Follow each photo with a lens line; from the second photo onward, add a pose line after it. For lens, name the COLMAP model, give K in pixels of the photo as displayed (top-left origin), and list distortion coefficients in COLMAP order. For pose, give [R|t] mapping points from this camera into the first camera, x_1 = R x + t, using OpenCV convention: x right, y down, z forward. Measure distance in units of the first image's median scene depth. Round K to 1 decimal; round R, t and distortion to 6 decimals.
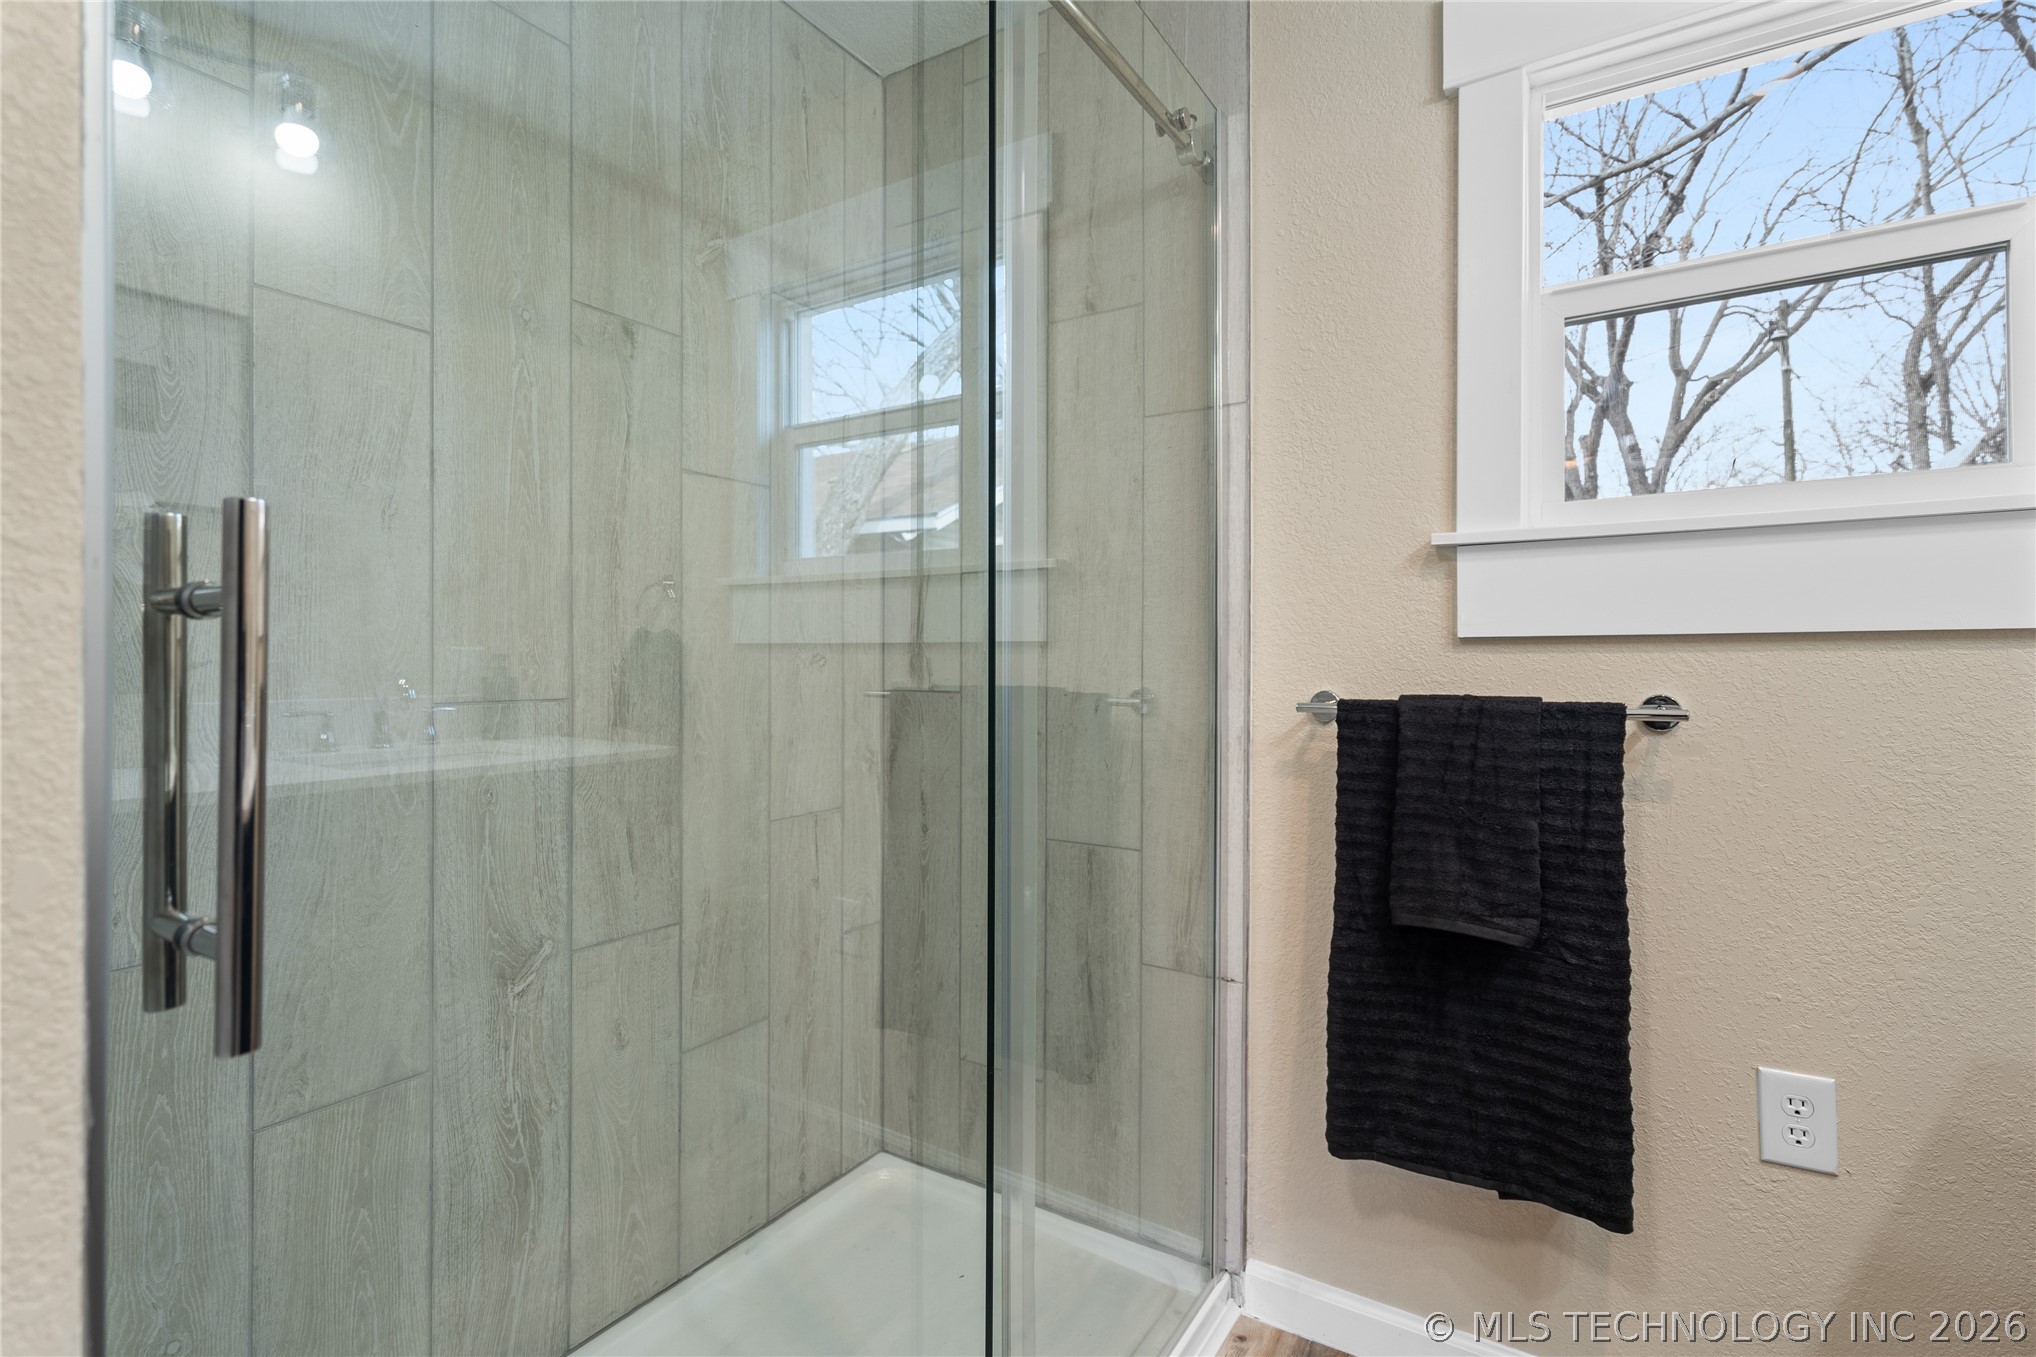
lens RADIAL K [[951.9, 0, 1015.5], [0, 951.9, 659.8], [0, 0, 1]] dist [0.000849, 0.000728]
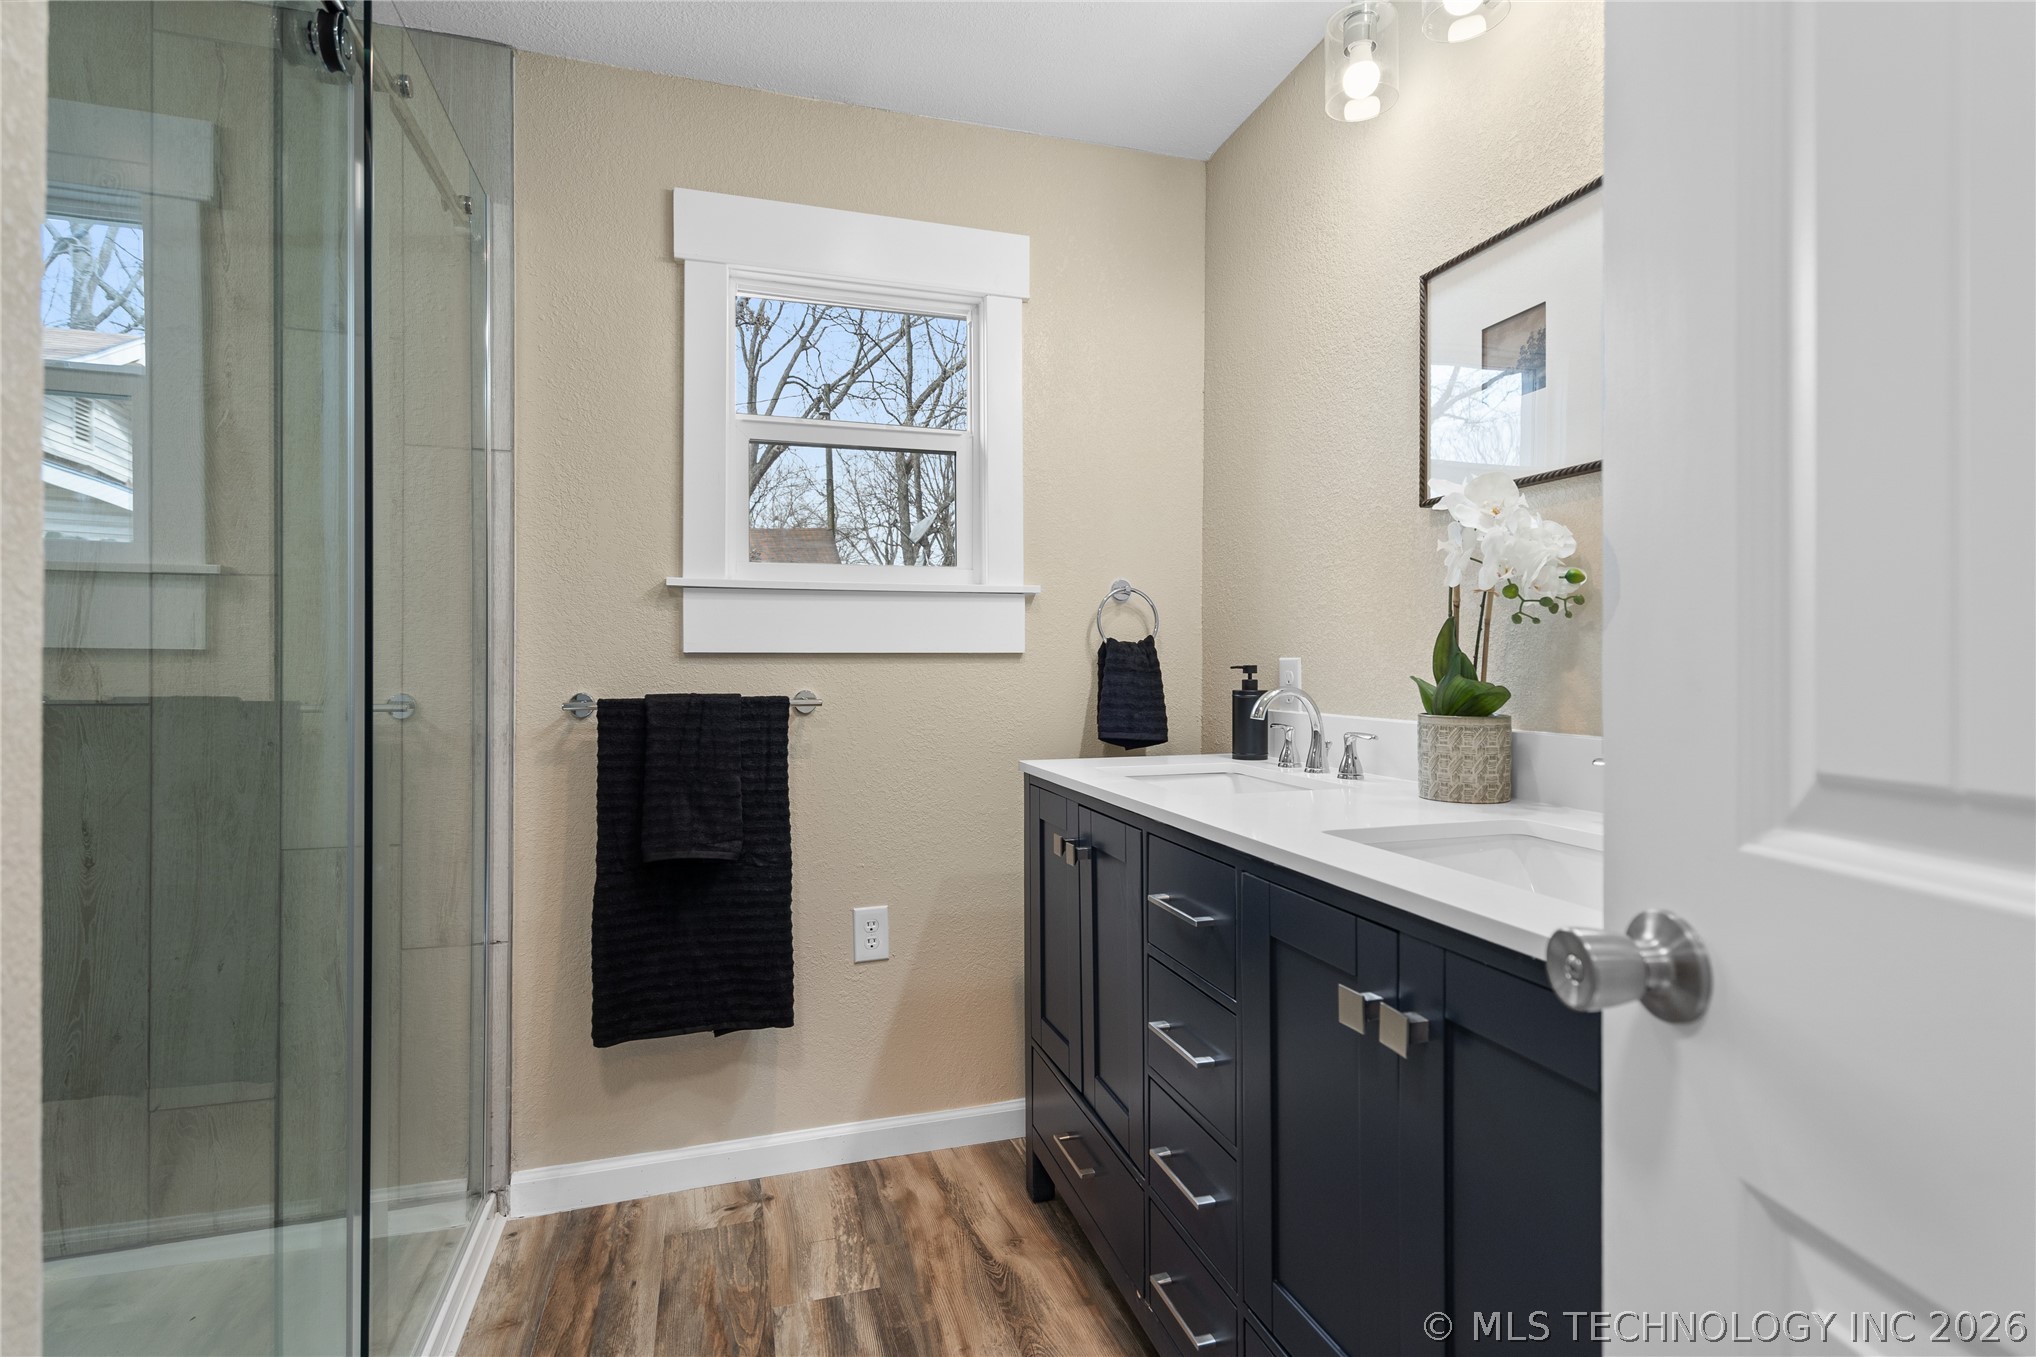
lens RADIAL K [[951.9, 0, 1015.5], [0, 951.9, 659.8], [0, 0, 1]] dist [0.000849, 0.000728]
pose [[0.641031, 0.007484, 0.767479, -0.309124], [-0.000889, 0.999959, -0.009009, -0.000893], [-0.767515, 0.005093, 0.641011, -0.282099]]
